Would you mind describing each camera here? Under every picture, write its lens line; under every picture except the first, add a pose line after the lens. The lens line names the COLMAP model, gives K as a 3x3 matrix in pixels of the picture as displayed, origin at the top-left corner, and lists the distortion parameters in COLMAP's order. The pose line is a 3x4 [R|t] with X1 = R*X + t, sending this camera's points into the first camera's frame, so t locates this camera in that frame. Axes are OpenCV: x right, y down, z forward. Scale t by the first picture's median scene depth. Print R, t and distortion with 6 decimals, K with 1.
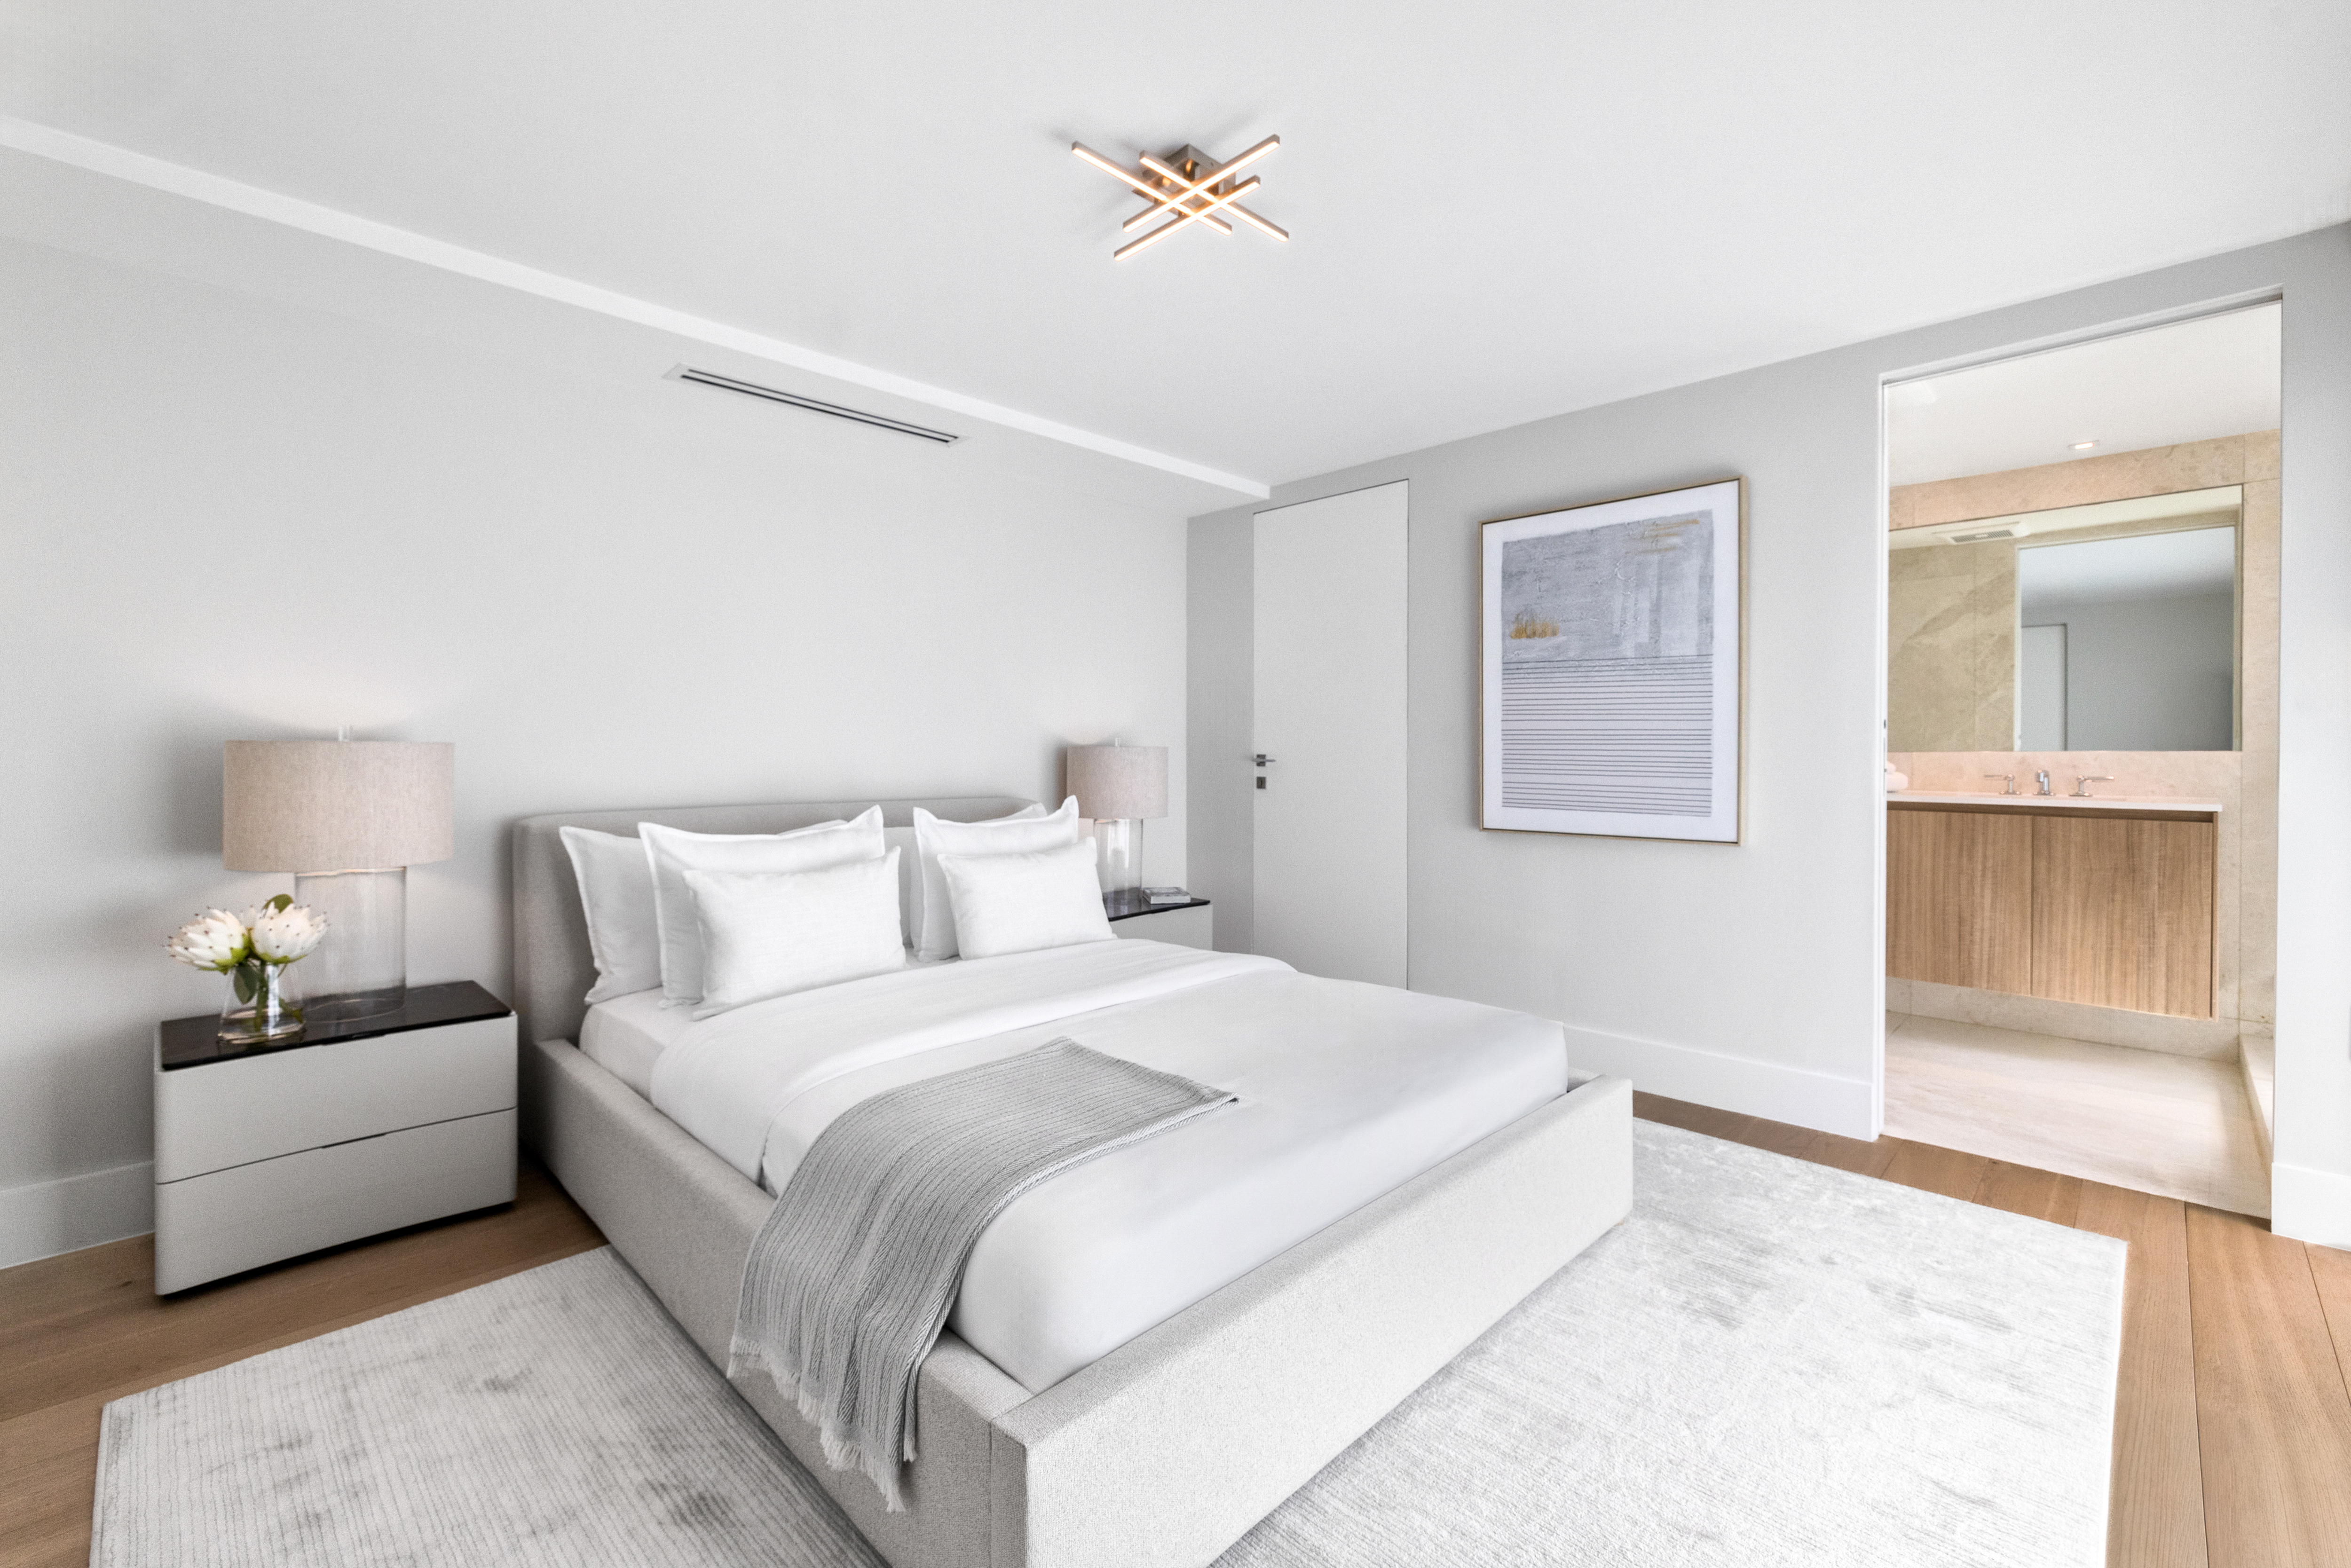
lens RADIAL K [[1049.4, 0, 1169.5], [0, 1049.4, 762.5], [0, 0, 1]] dist [-0.010196, -0.000025]
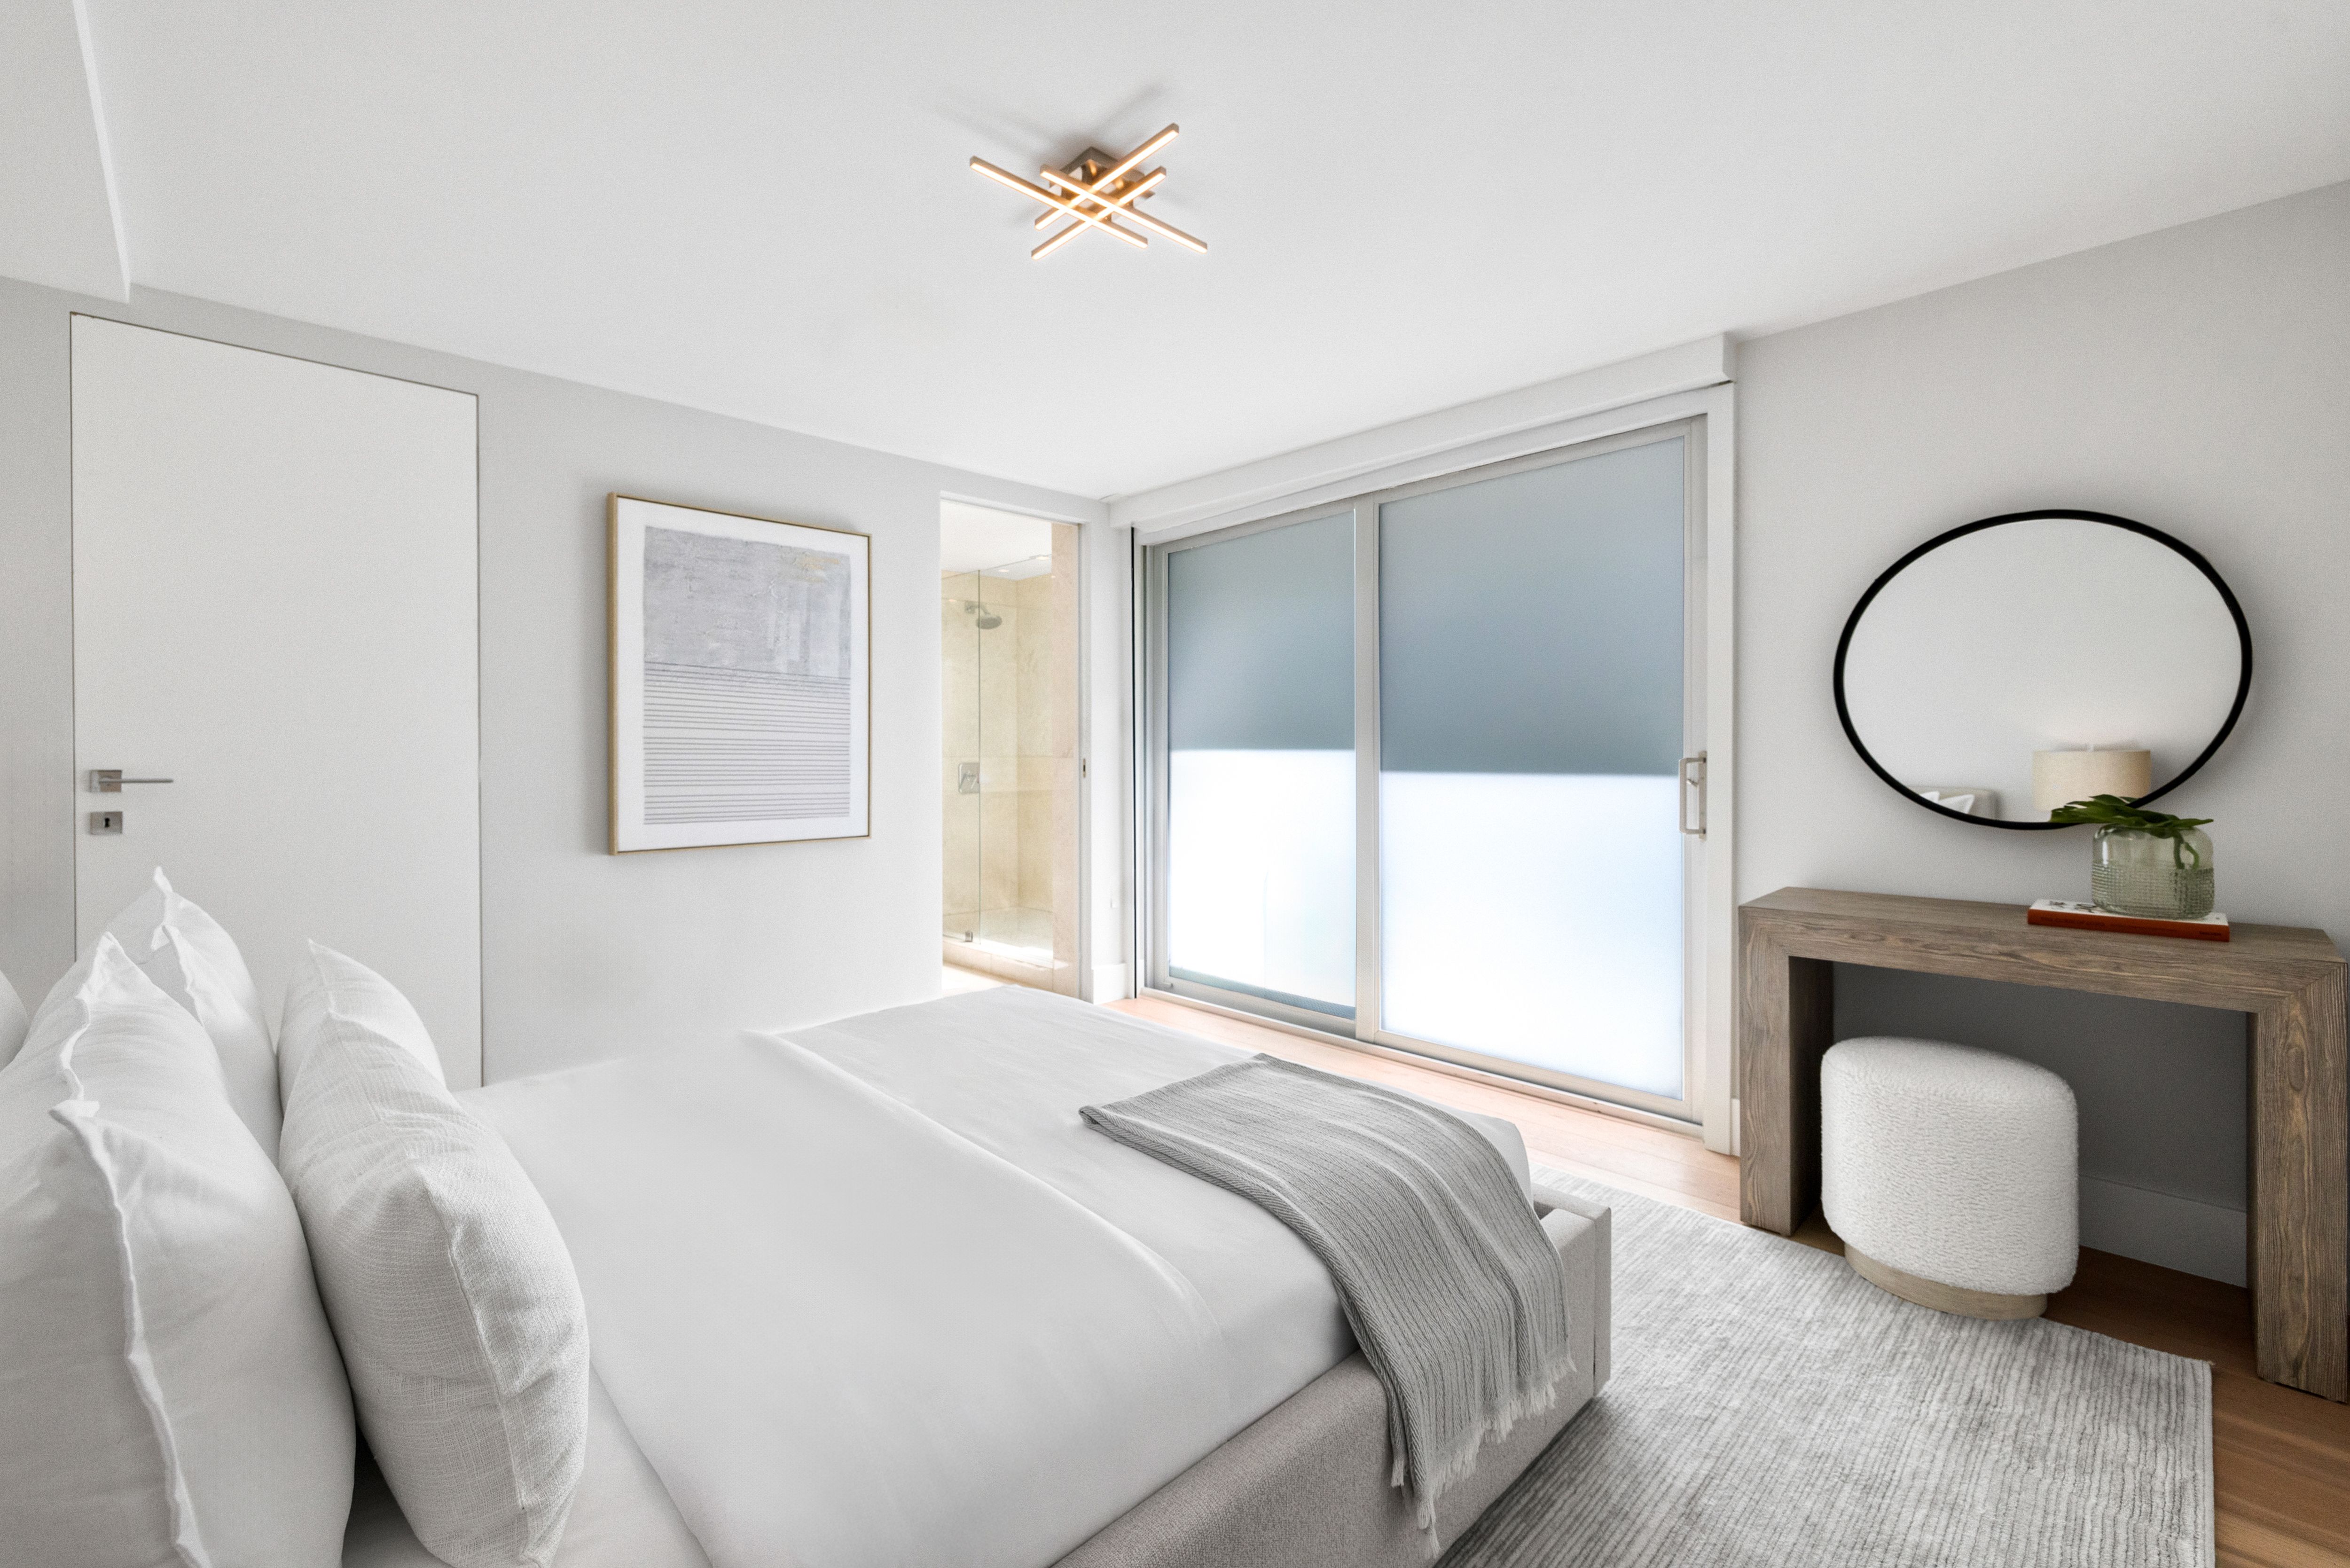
lens RADIAL K [[1049.1, 0, 1169.0], [0, 1049.1, 762.5], [0, 0, 1]] dist [-0.010196, -0.000025]
pose [[-0.034832, -0.010869, 0.999334, -0.636403], [0.008165, 0.999904, 0.011160, -0.018085], [-0.999360, 0.008548, -0.034740, 0.646129]]
